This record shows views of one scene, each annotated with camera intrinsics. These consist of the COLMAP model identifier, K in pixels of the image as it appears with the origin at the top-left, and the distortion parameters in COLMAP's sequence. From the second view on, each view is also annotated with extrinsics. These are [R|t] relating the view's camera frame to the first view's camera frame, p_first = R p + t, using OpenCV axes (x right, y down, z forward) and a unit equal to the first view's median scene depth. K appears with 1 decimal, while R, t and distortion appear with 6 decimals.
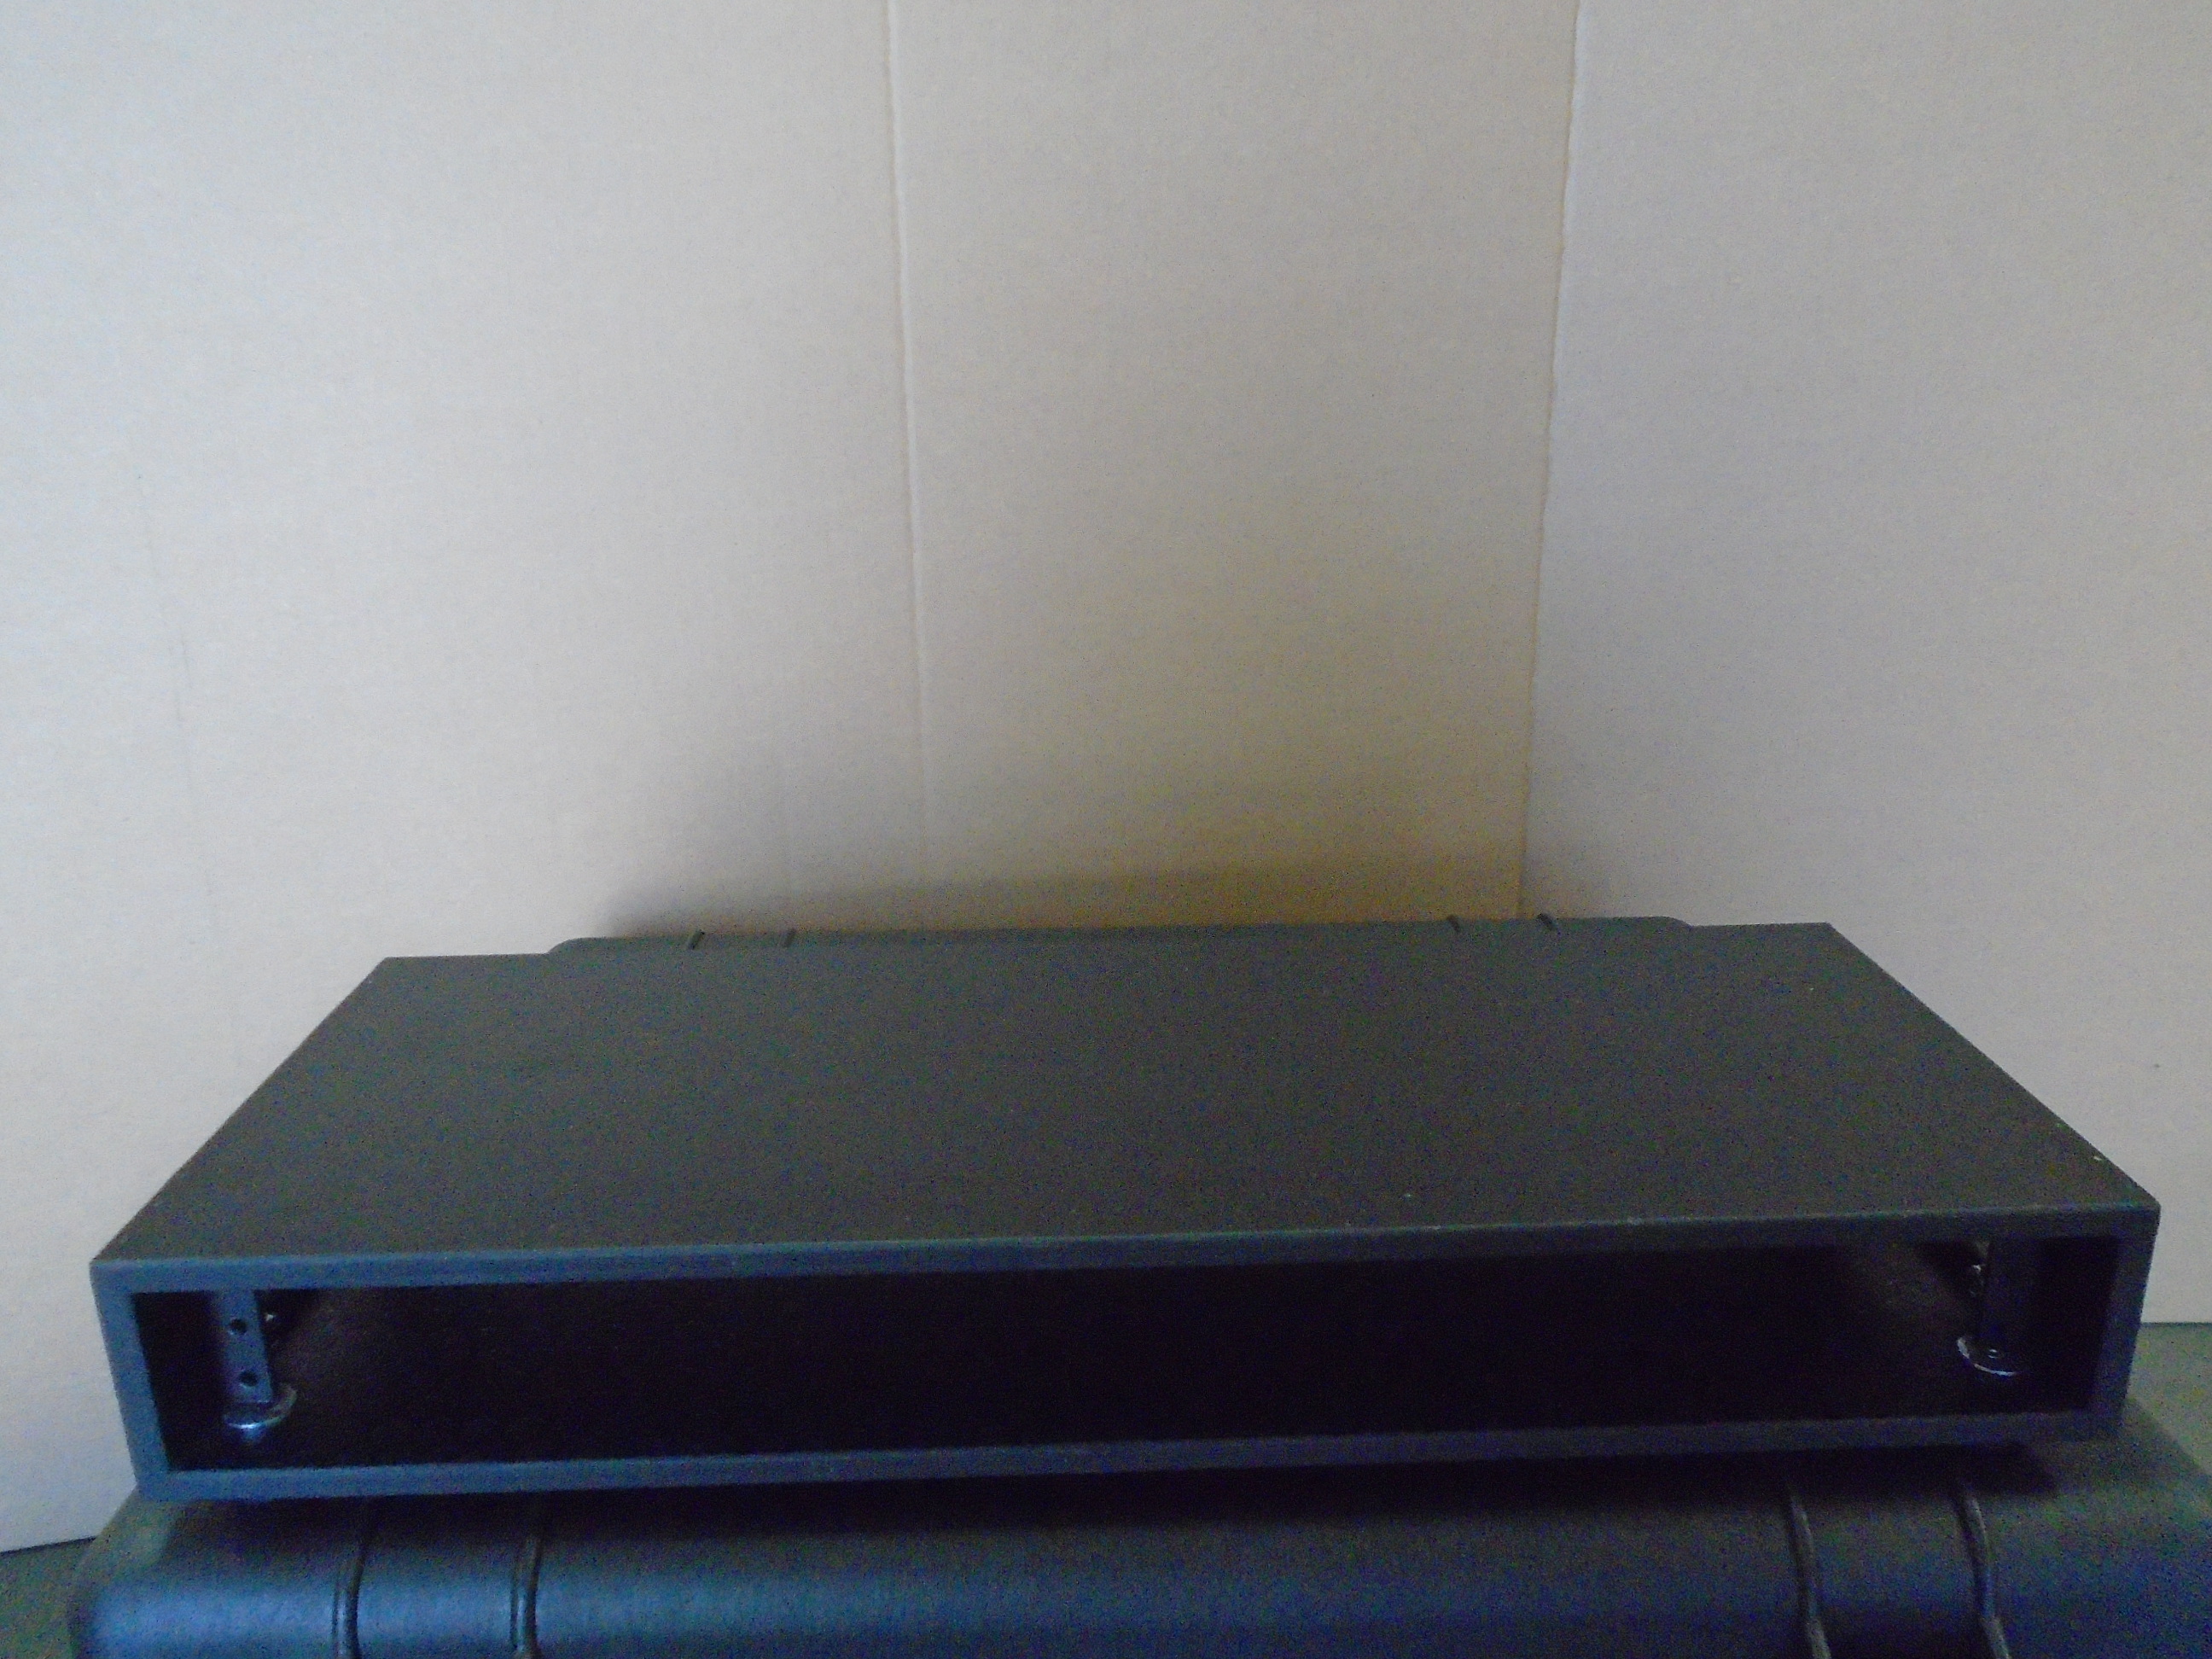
lens RADIAL K [[1714.5, 0, 1106.0], [0, 1714.5, 829.5], [0, 0, 1]] dist [-0.012434, -0.003437]
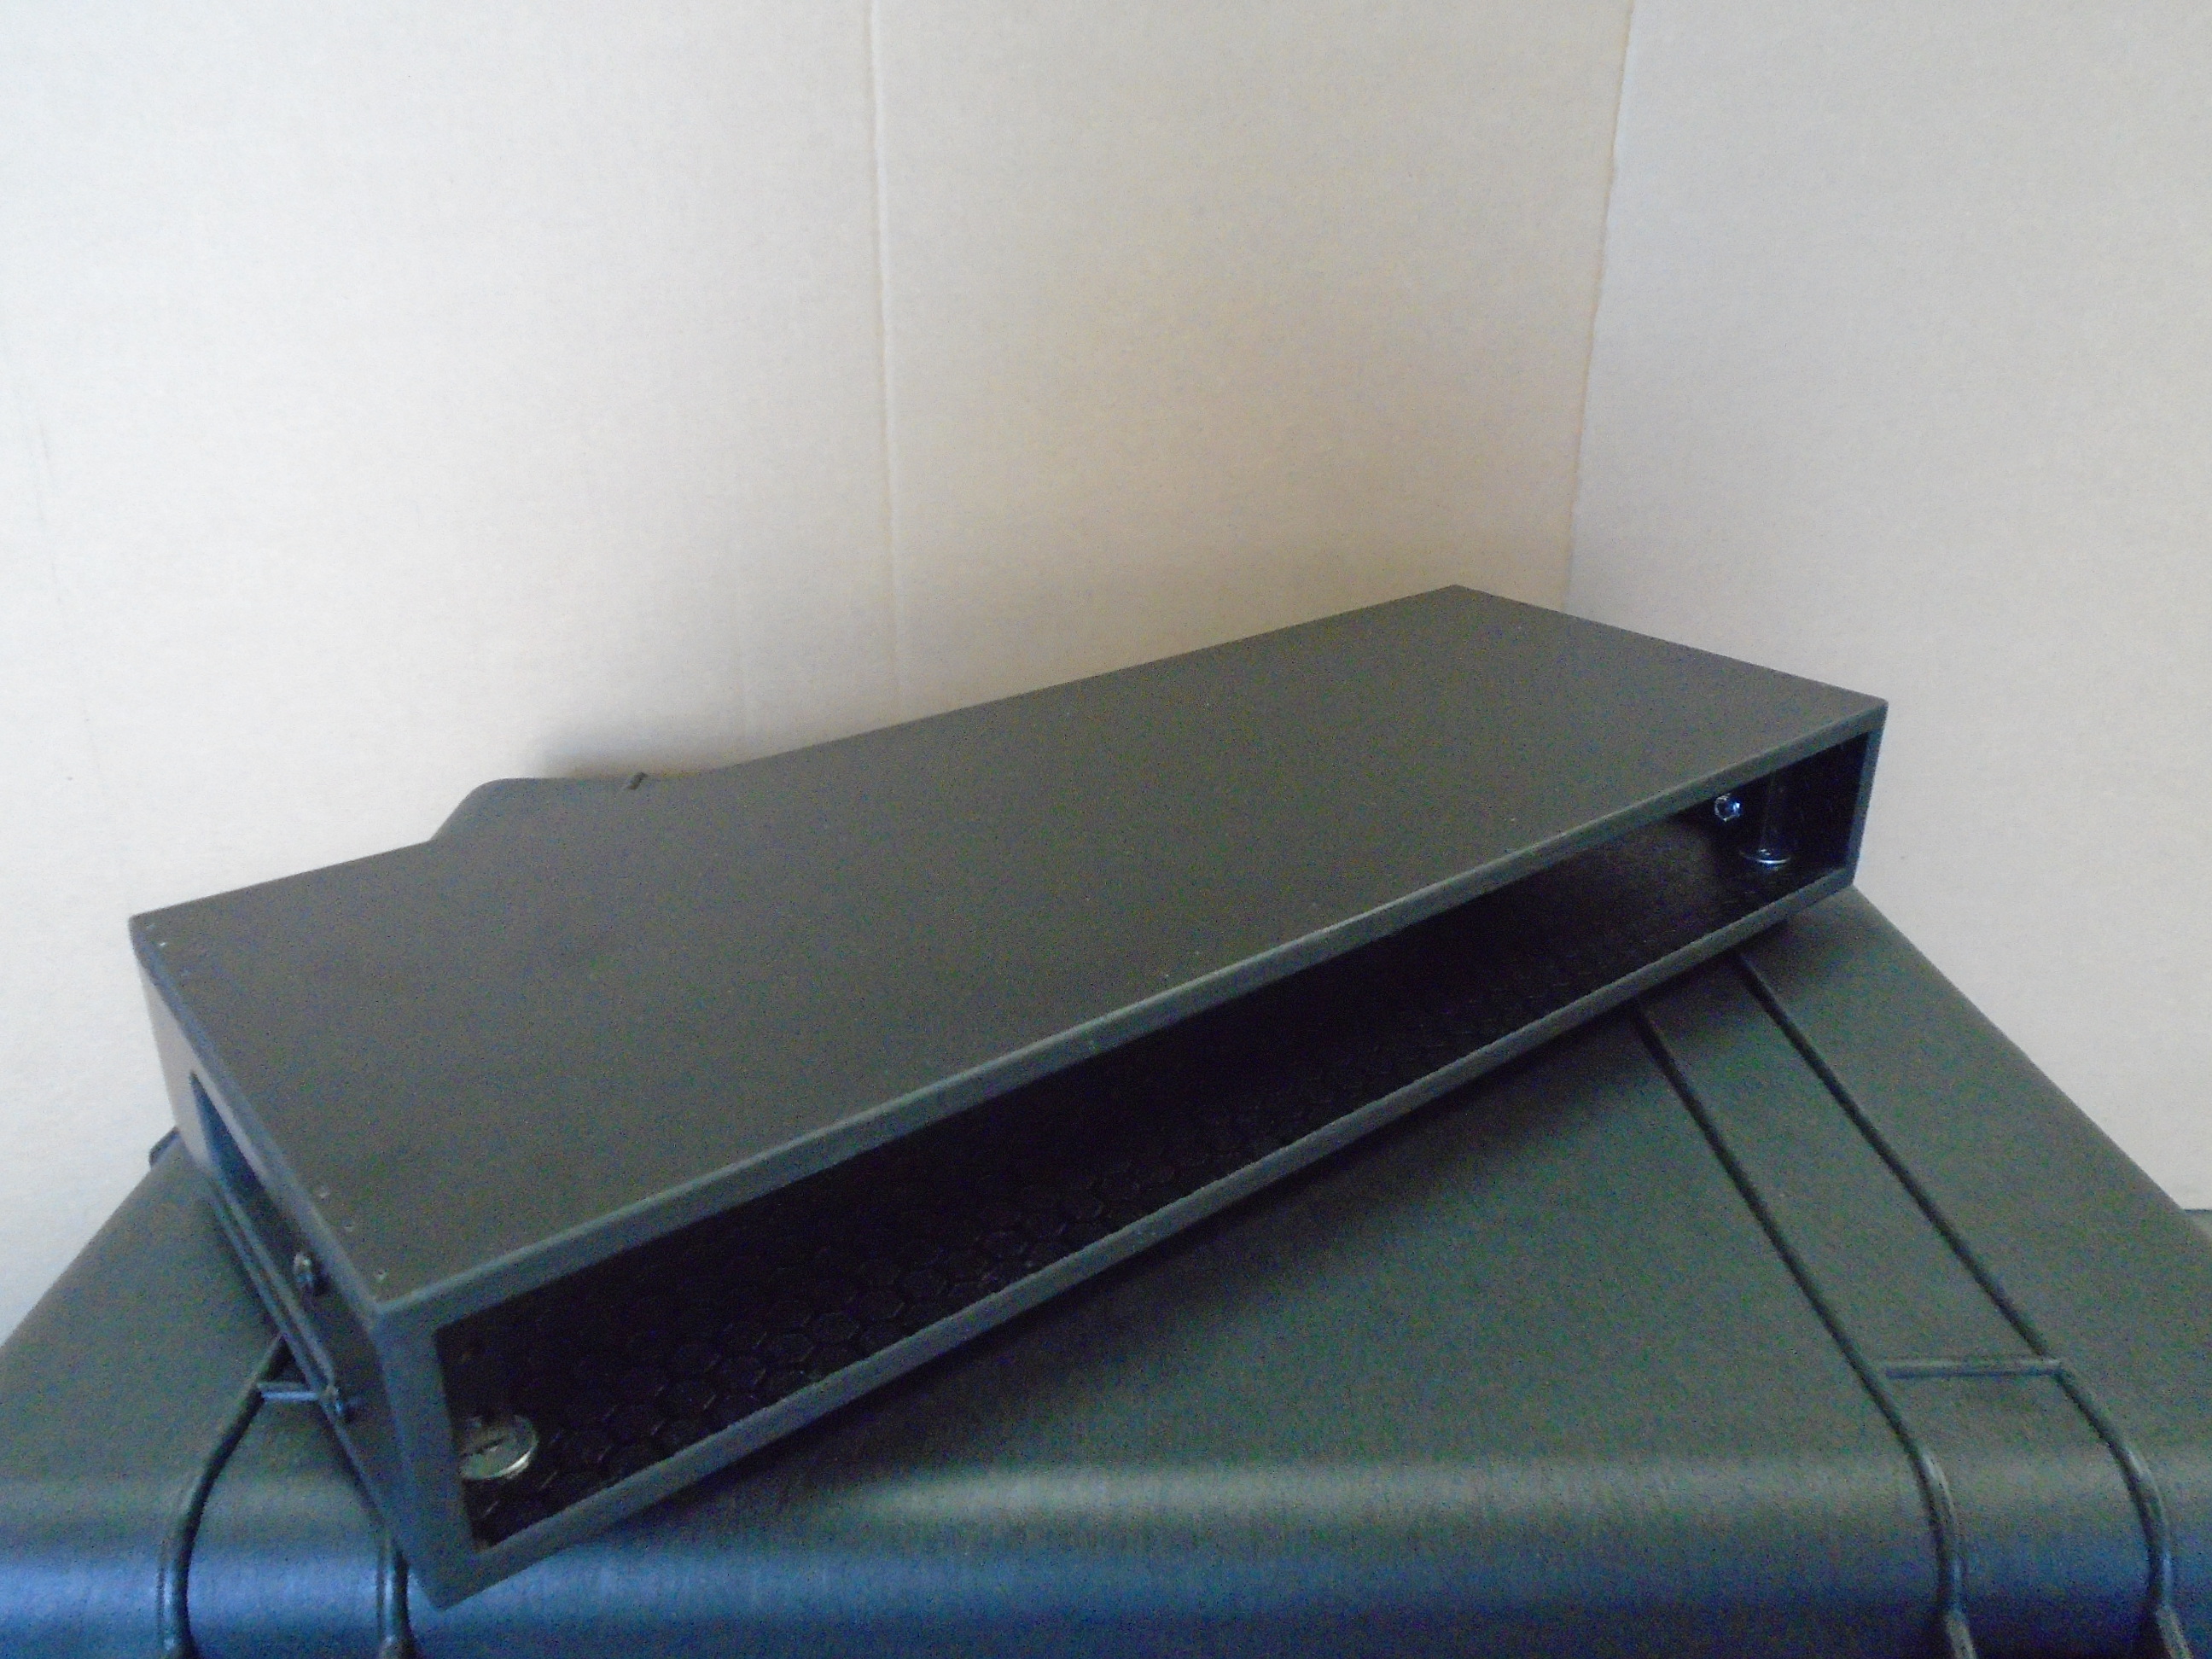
lens RADIAL K [[1702.6, 0, 1106.0], [0, 1702.6, 829.5], [0, 0, 1]] dist [-0.004995, 0.006697]
pose [[0.999741, 0.015121, 0.017004, -0.009944], [-0.016499, 0.996327, 0.084026, 0.010365], [-0.015671, -0.084284, 0.996319, 0.110059]]
